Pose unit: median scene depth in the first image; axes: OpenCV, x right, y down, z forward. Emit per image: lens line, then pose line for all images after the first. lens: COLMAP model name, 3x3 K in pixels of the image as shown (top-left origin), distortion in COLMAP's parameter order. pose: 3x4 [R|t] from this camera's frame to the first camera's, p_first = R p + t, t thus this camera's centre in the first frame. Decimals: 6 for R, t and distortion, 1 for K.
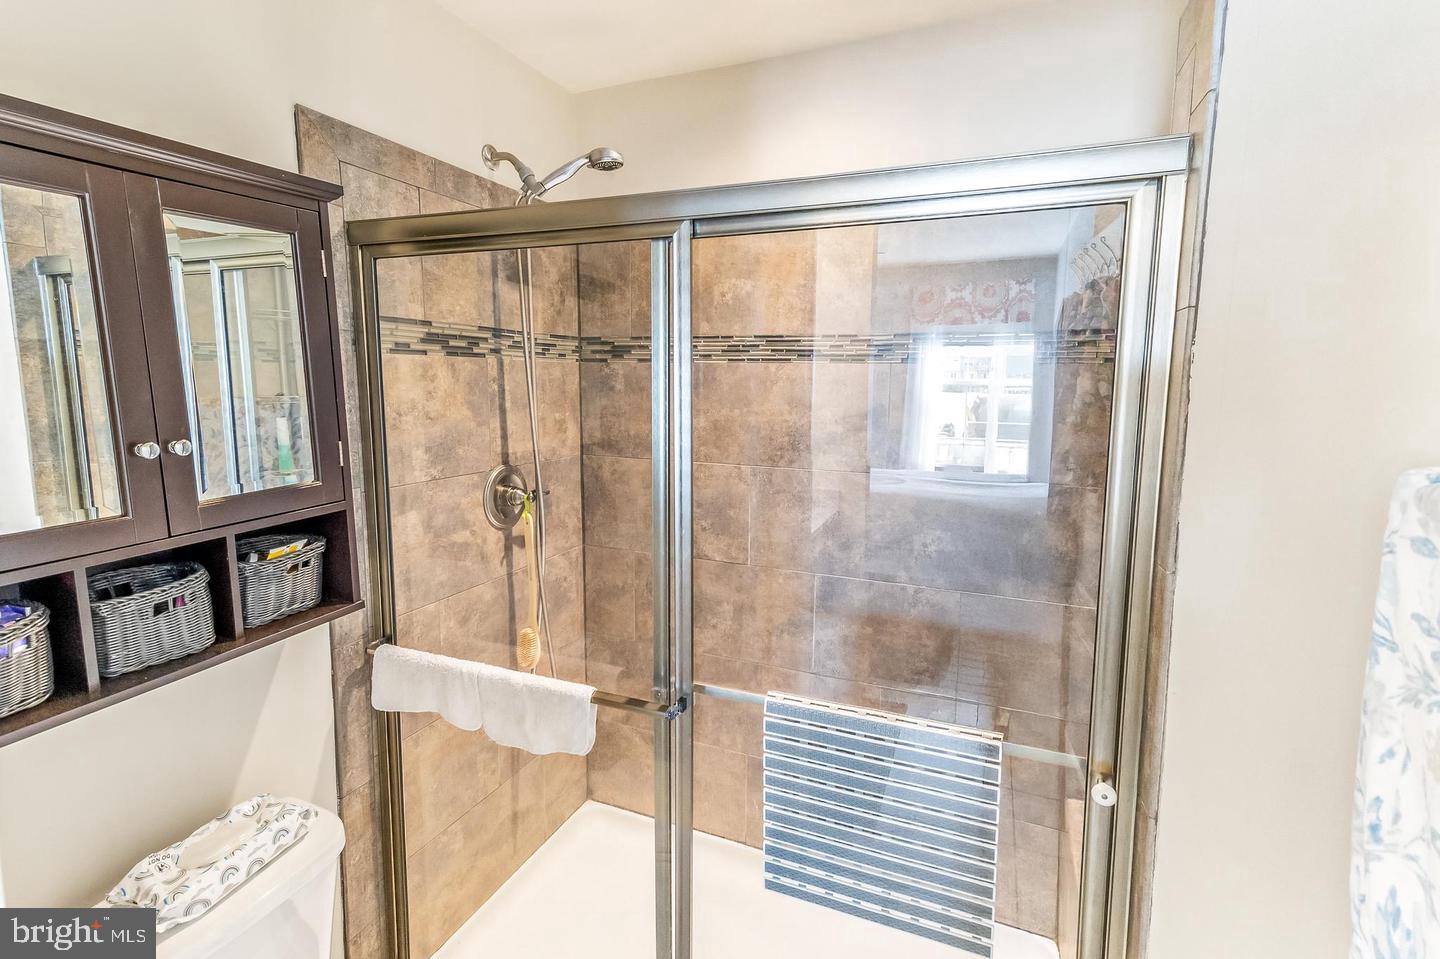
lens RADIAL K [[682.1, 0, 723.6], [0, 682.1, 472.2], [0, 0, 1]] dist [0.011487, 0.006253]
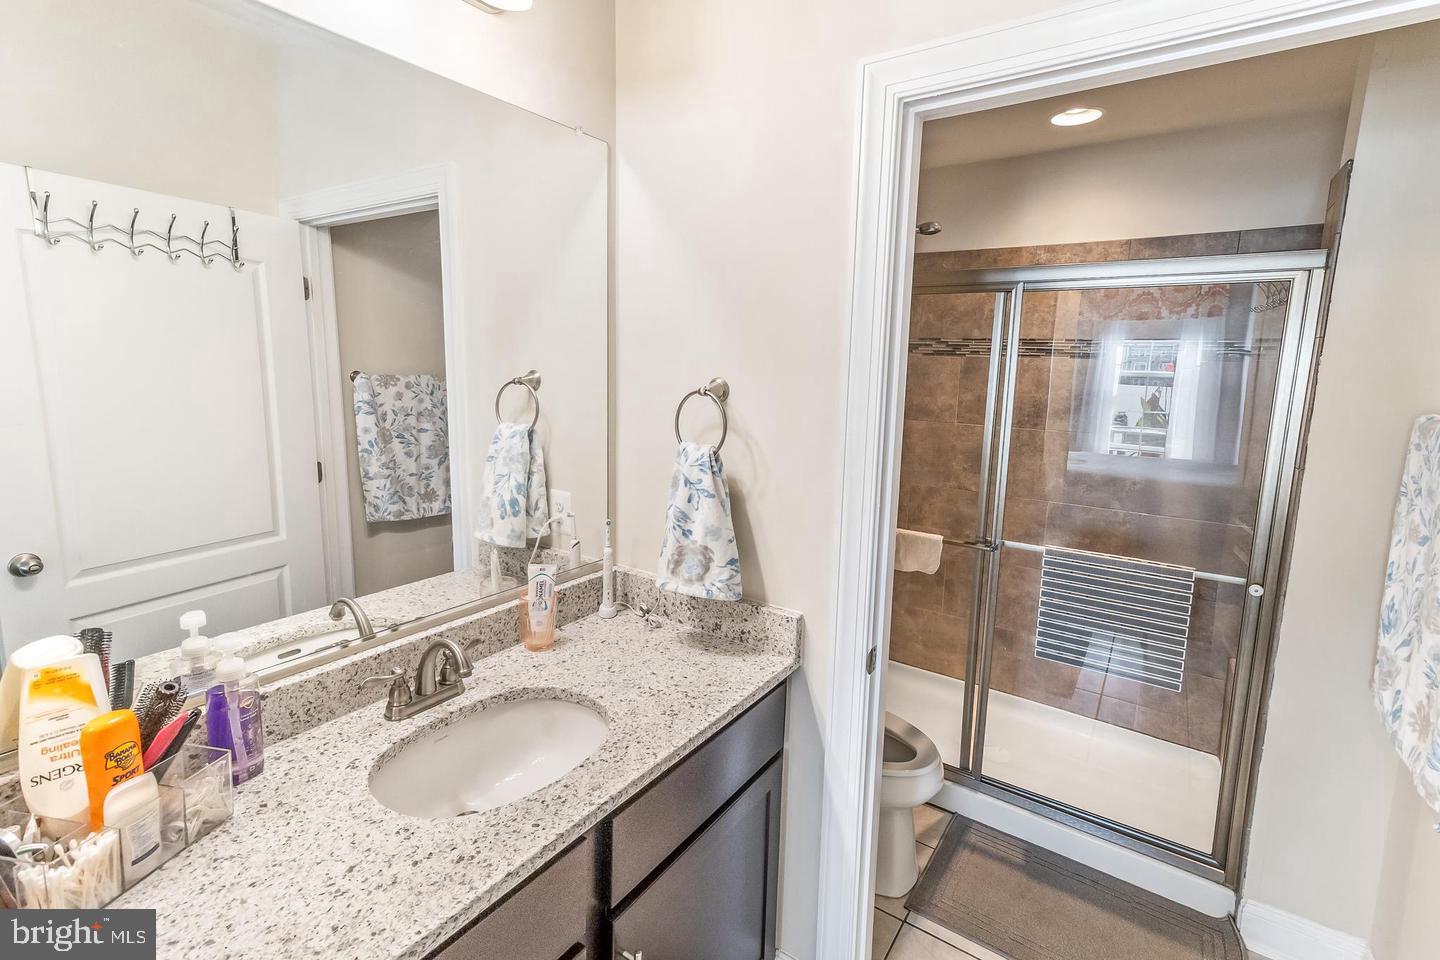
lens RADIAL K [[682.1, 0, 713.6], [0, 682.1, 469.4], [0, 0, 1]] dist [0.011487, 0.006253]
pose [[0.978044, 0.051049, -0.202049, -0.304355], [-0.047779, 0.998637, 0.021029, 0.091426], [0.202847, -0.010914, 0.979150, -0.650011]]
